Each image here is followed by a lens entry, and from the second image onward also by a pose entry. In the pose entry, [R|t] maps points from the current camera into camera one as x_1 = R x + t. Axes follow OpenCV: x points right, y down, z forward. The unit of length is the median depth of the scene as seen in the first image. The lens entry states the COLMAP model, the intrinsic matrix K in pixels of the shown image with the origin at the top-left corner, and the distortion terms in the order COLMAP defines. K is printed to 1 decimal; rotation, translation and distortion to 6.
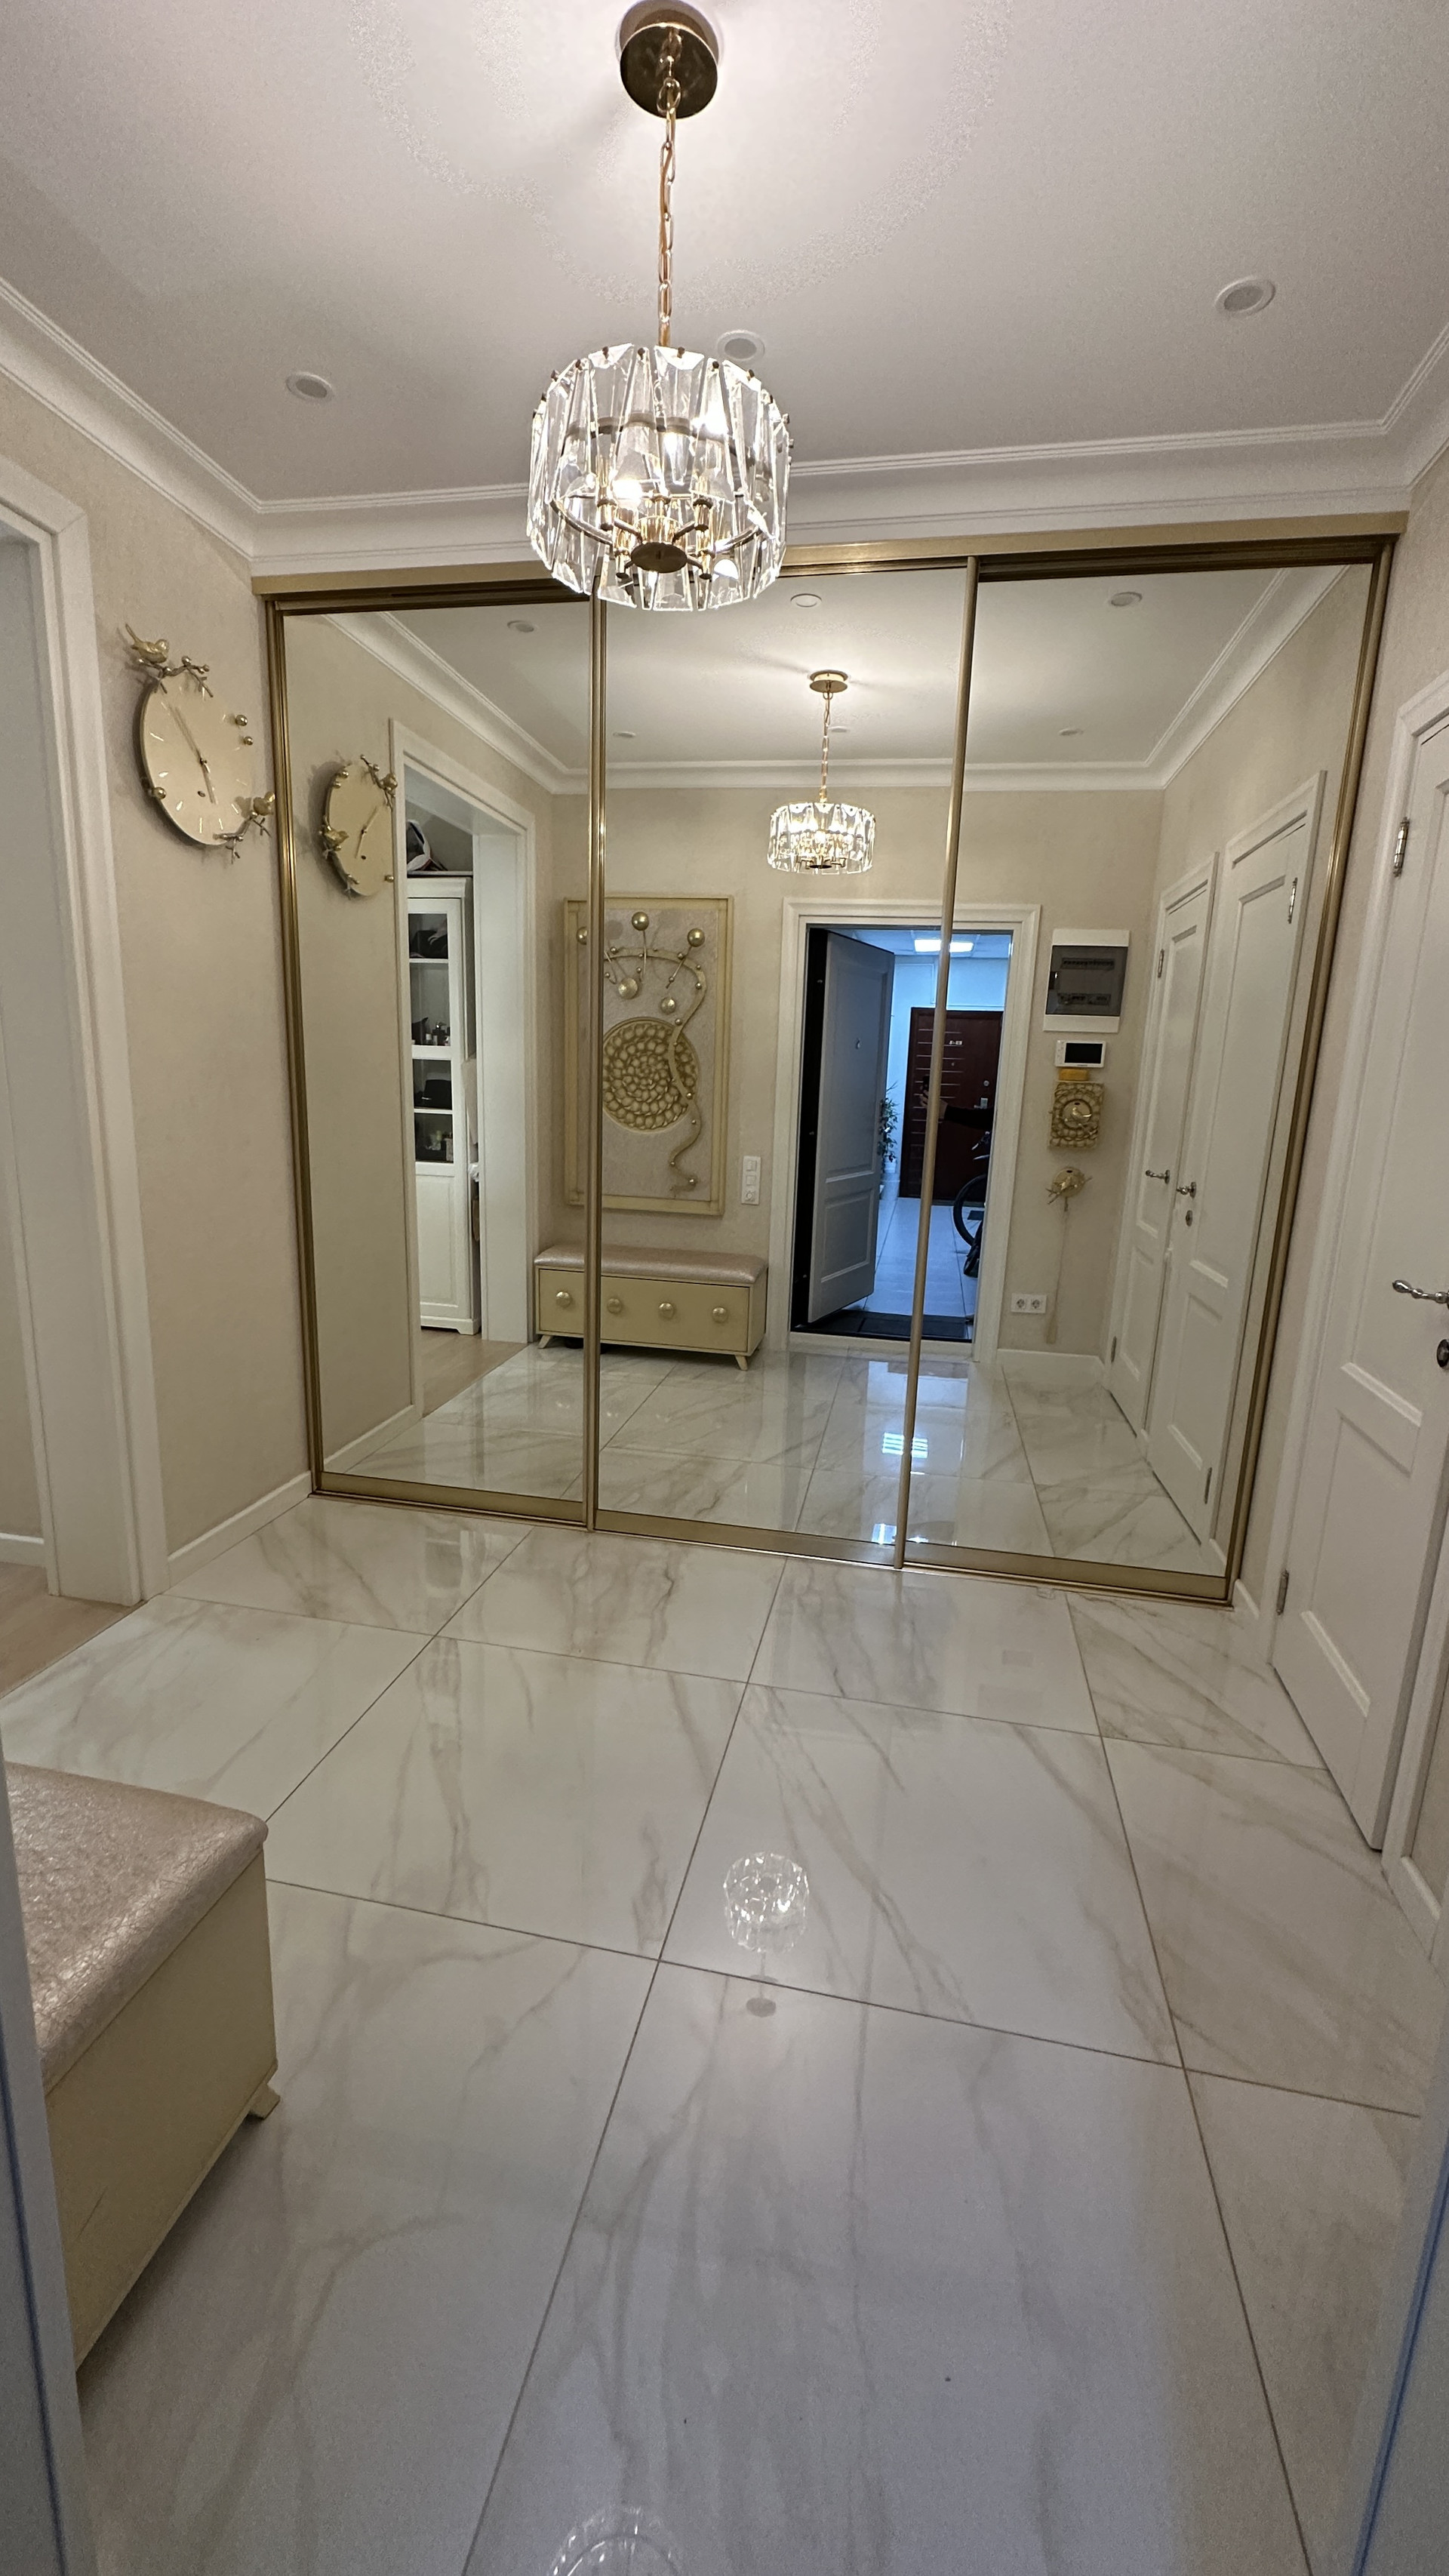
lens RADIAL K [[1026.2, 0, 728.9], [0, 1026.2, 1281.3], [0, 0, 1]] dist [-0.002618, 0.000735]
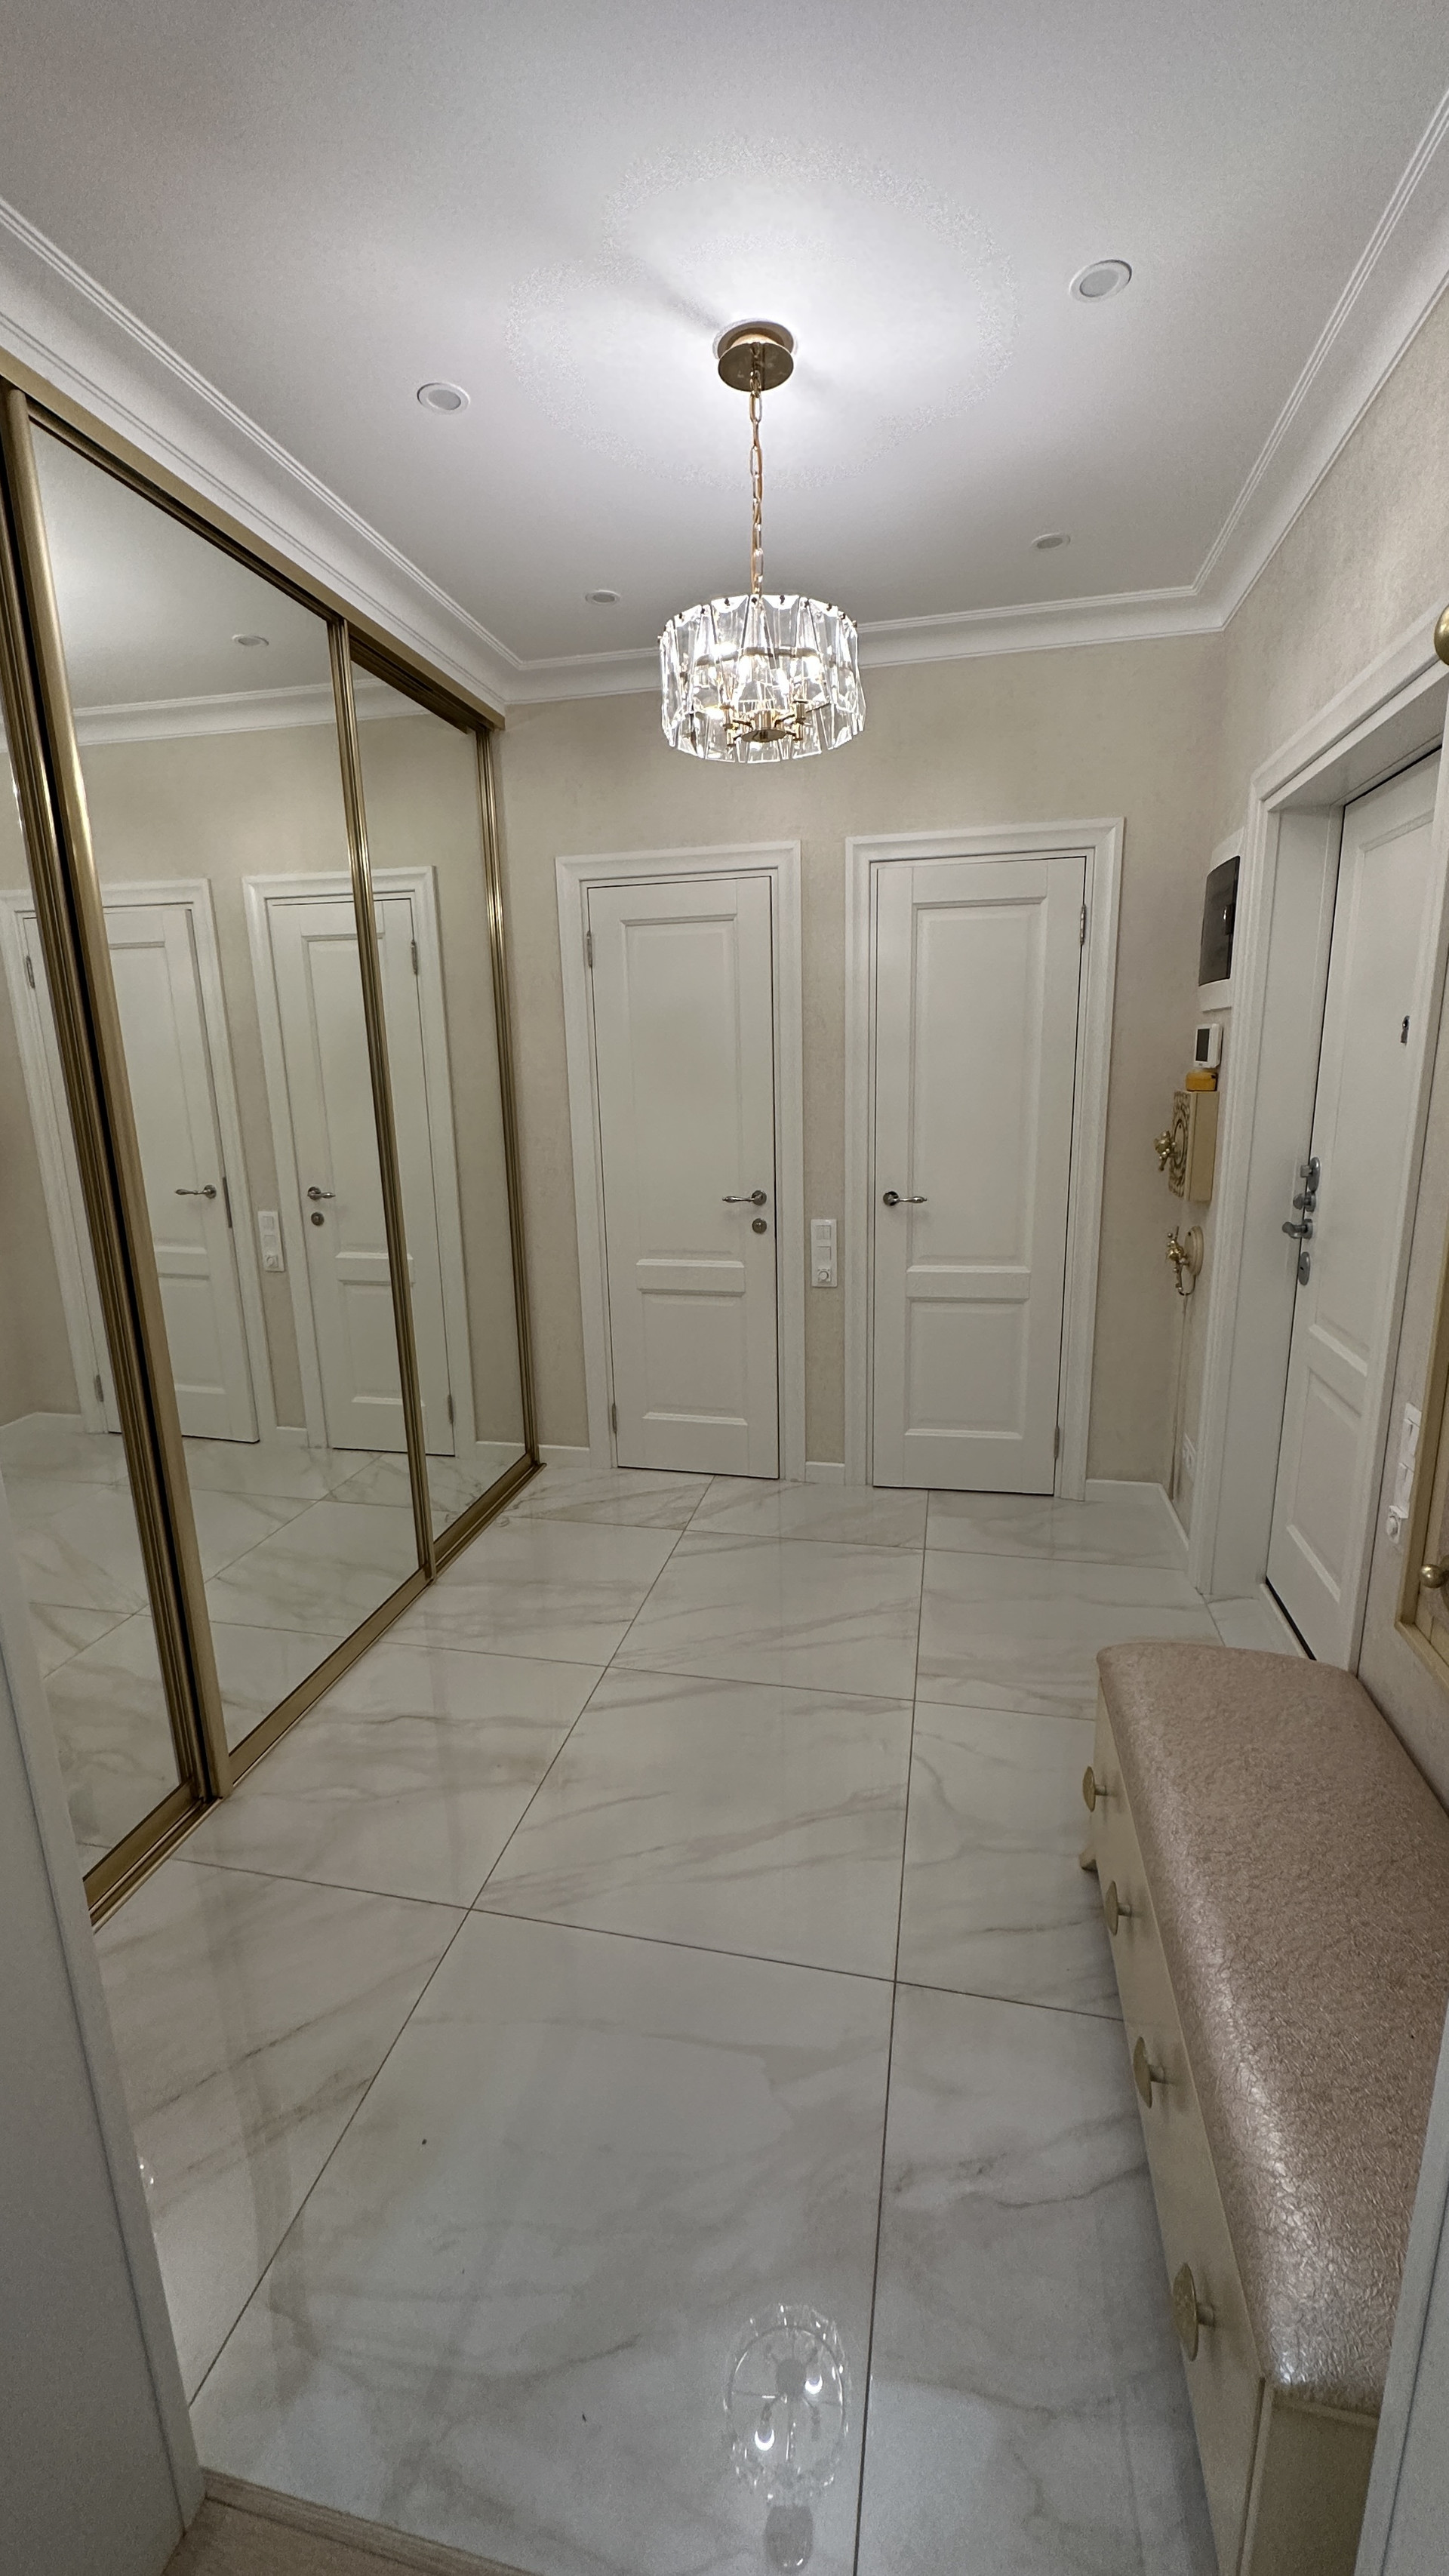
lens RADIAL K [[1026.2, 0, 719.9], [0, 1026.2, 1286.1], [0, 0, 1]] dist [-0.002618, 0.000735]
pose [[0.013607, -0.258628, 0.965881, -1.015057], [0.216946, 0.943724, 0.249638, -0.269300], [-0.976089, 0.206147, 0.068950, 0.761808]]
